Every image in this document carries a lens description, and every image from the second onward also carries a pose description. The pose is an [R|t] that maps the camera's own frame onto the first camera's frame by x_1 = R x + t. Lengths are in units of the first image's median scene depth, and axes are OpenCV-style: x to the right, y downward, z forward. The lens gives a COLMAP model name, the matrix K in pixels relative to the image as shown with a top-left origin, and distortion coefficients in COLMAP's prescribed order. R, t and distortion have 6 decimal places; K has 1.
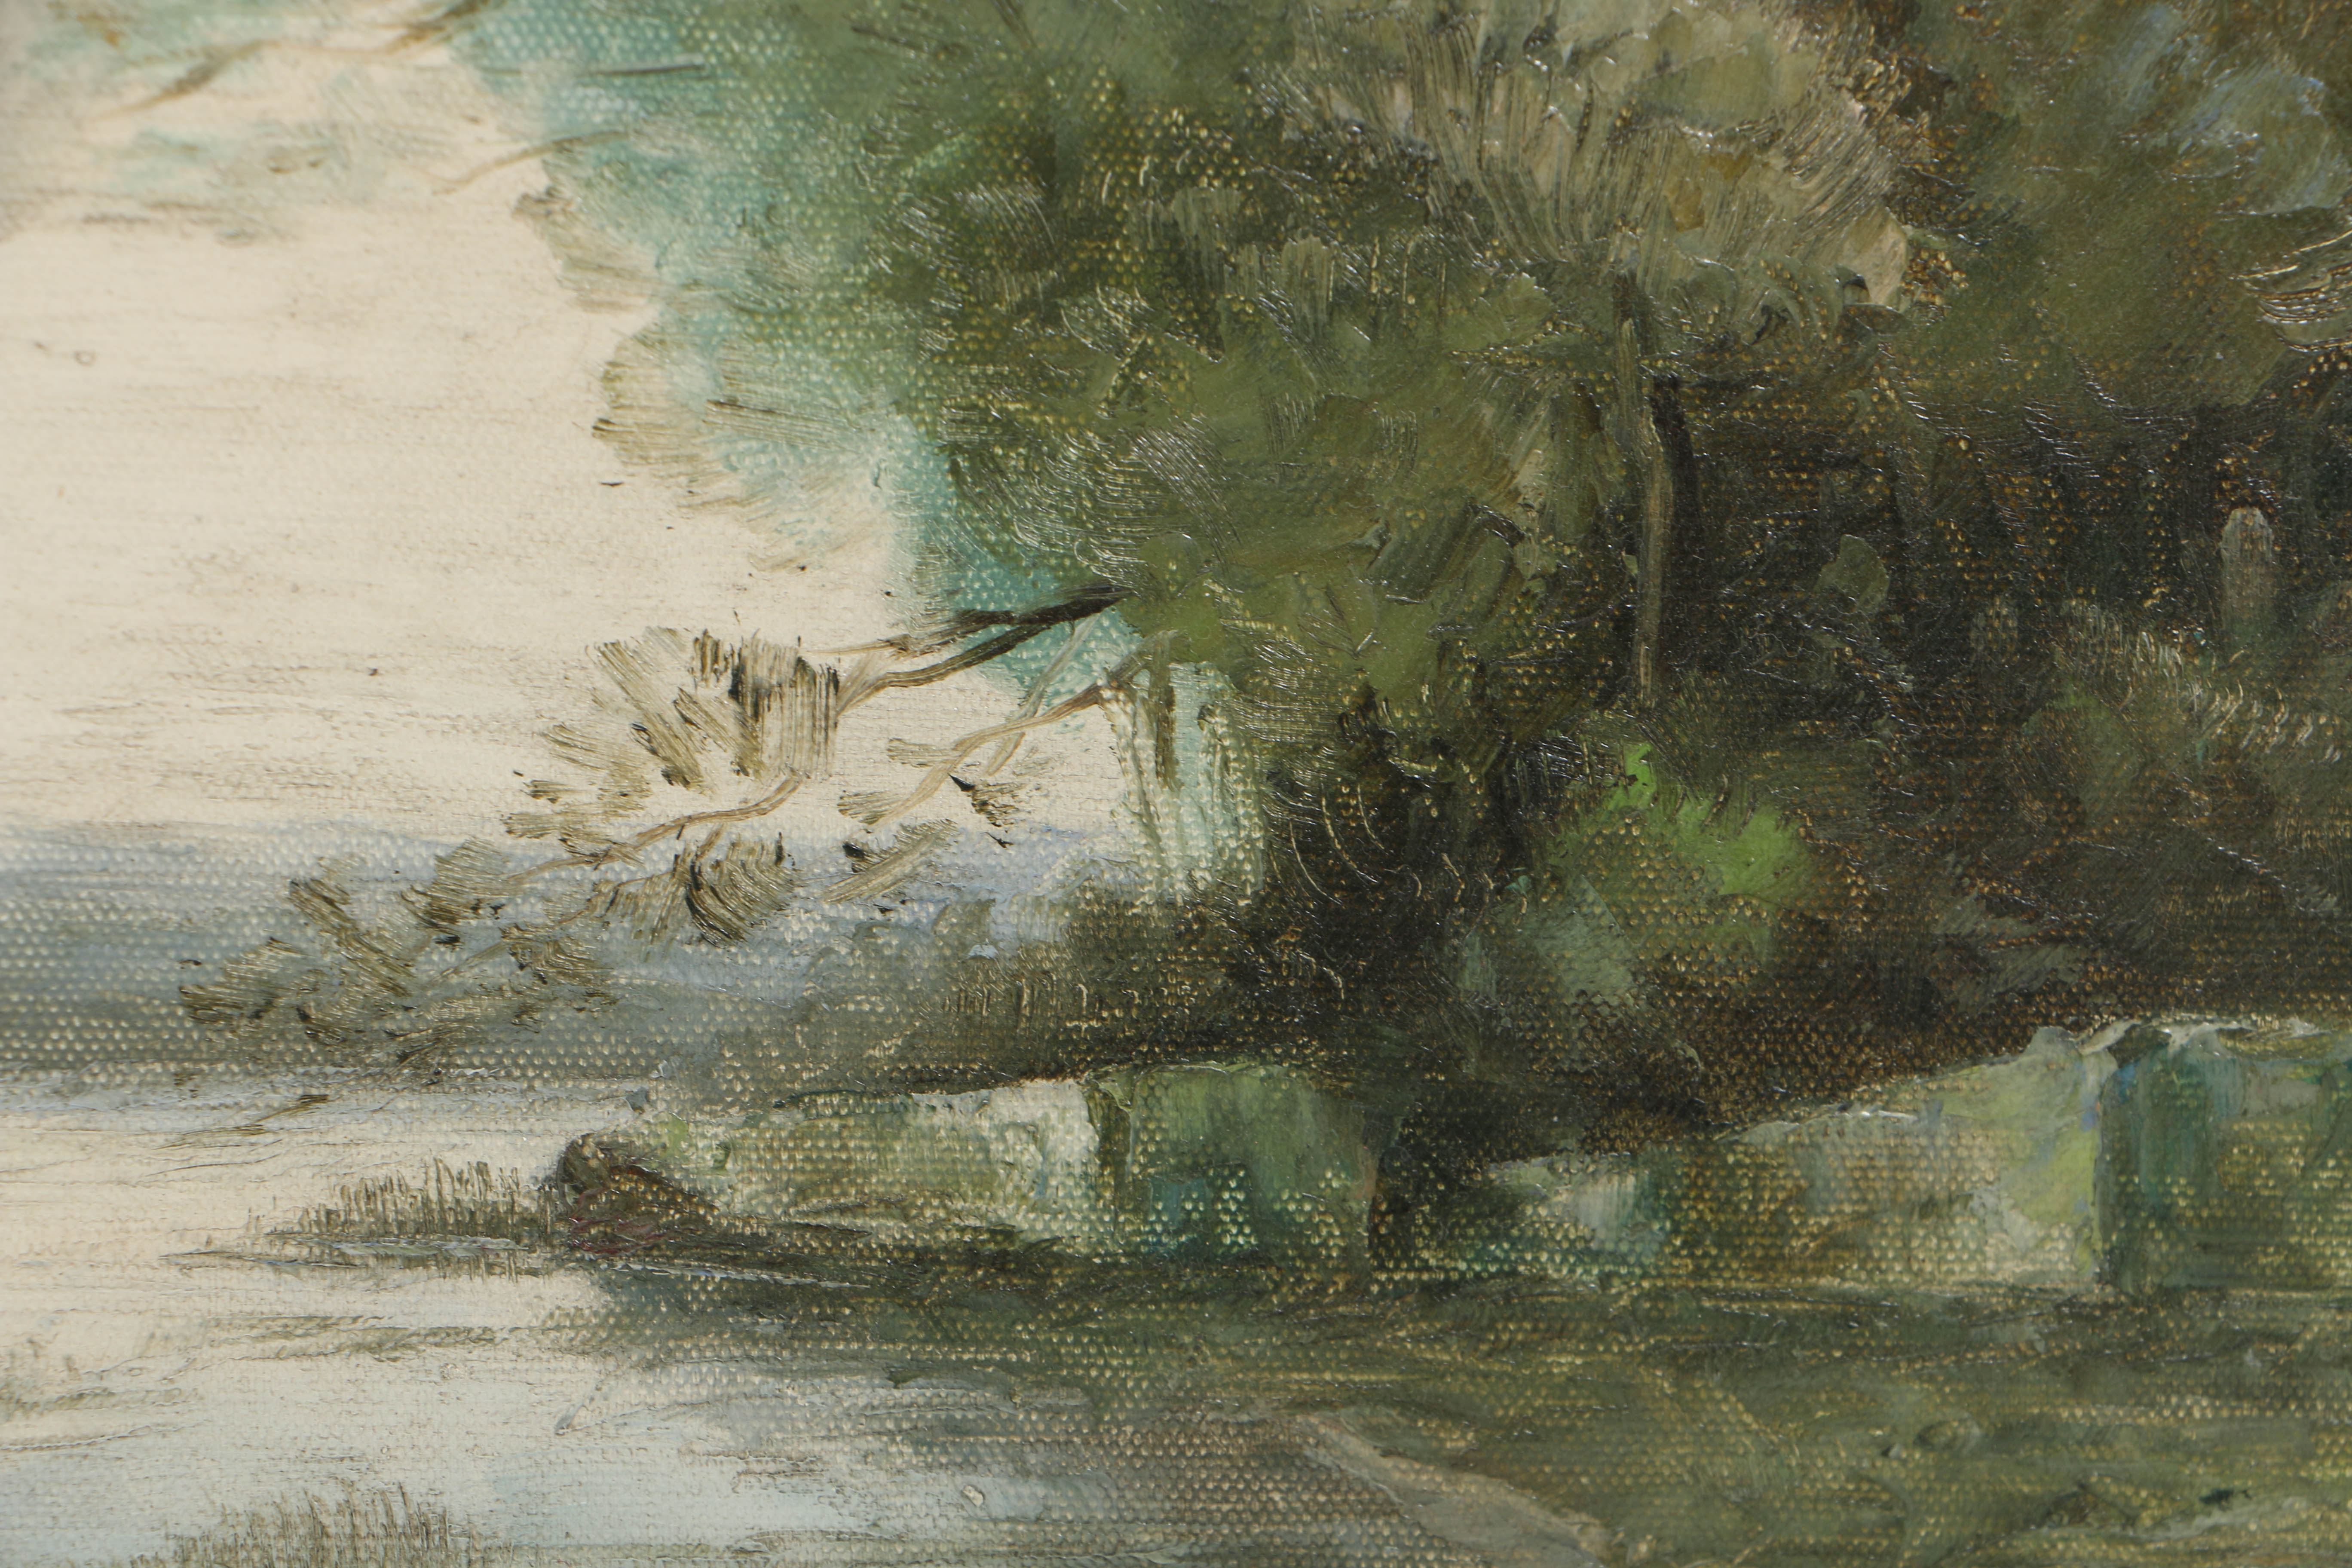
lens RADIAL K [[8717.0, 0, 1186.9], [0, 8717.0, 786.9], [0, 0, 1]] dist [0.430047, 0.000000]
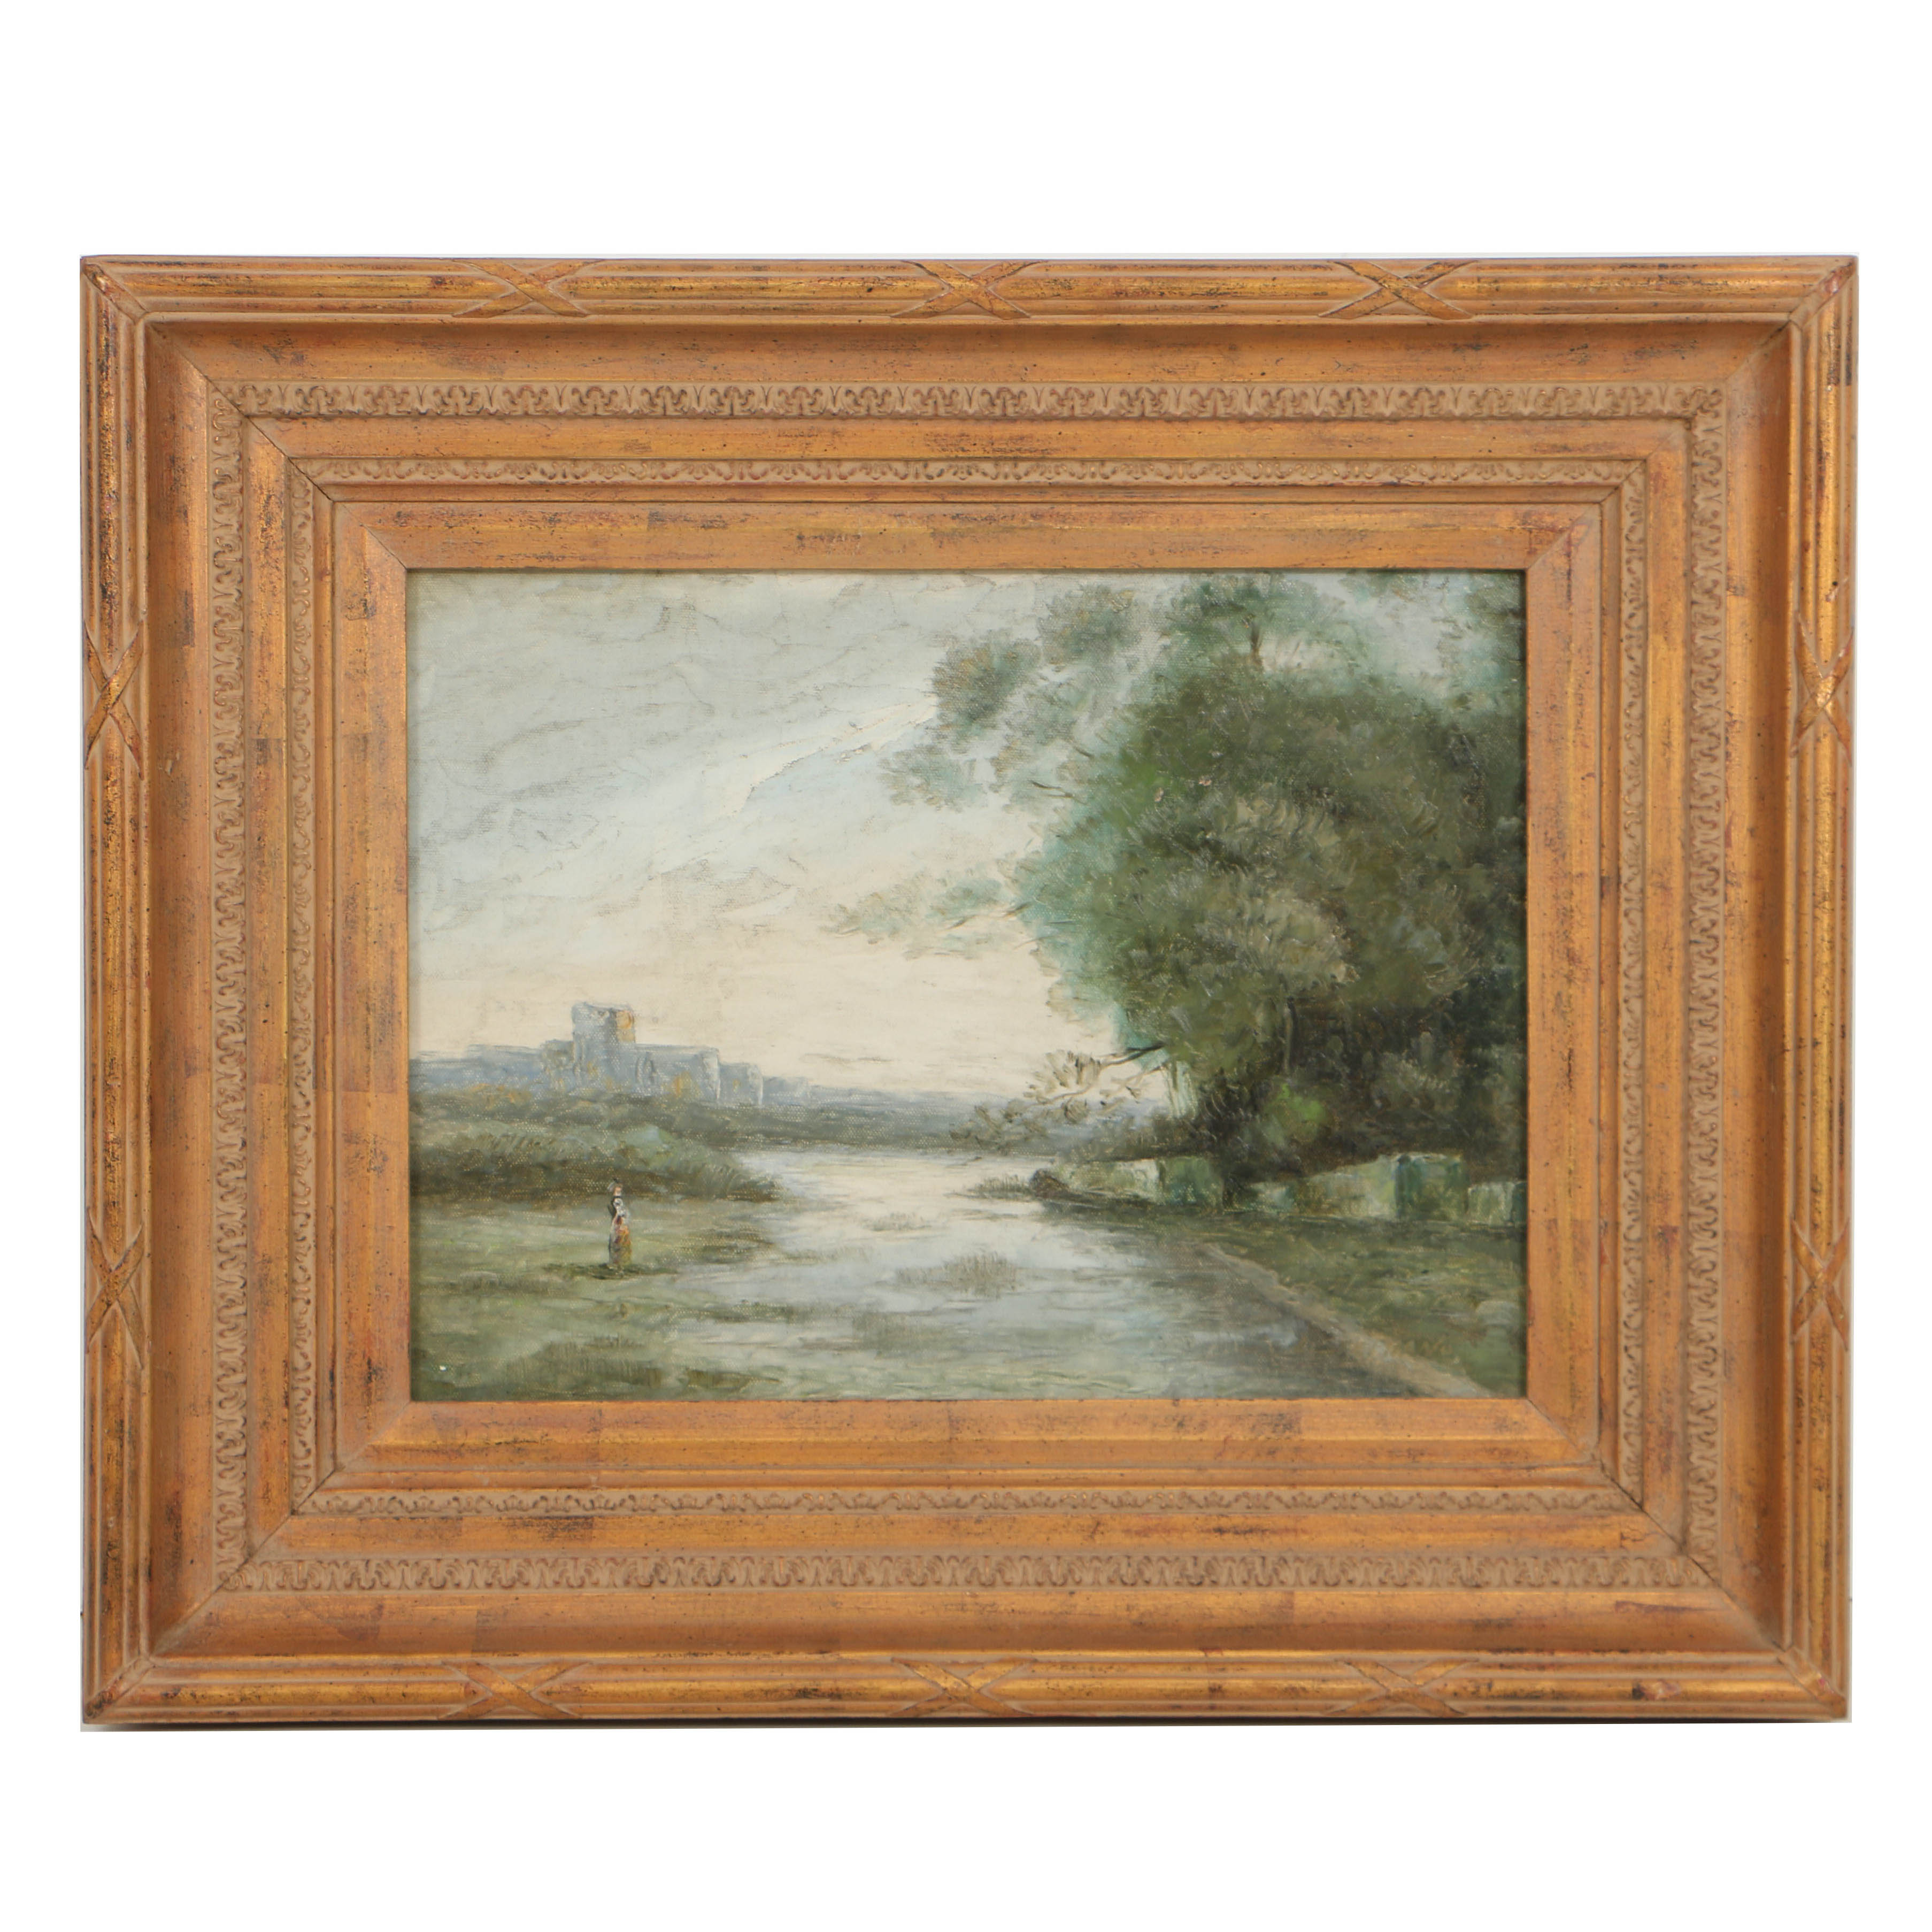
lens RADIAL K [[4877.4, 0, 968.0], [0, 4877.4, 964.8], [0, 0, 1]] dist [0.203573, 0.000000]
pose [[0.996272, 0.016558, -0.084661, 0.099430], [-0.025960, 0.993461, -0.111186, 0.210395], [0.082266, 0.112969, 0.990187, -1.419194]]
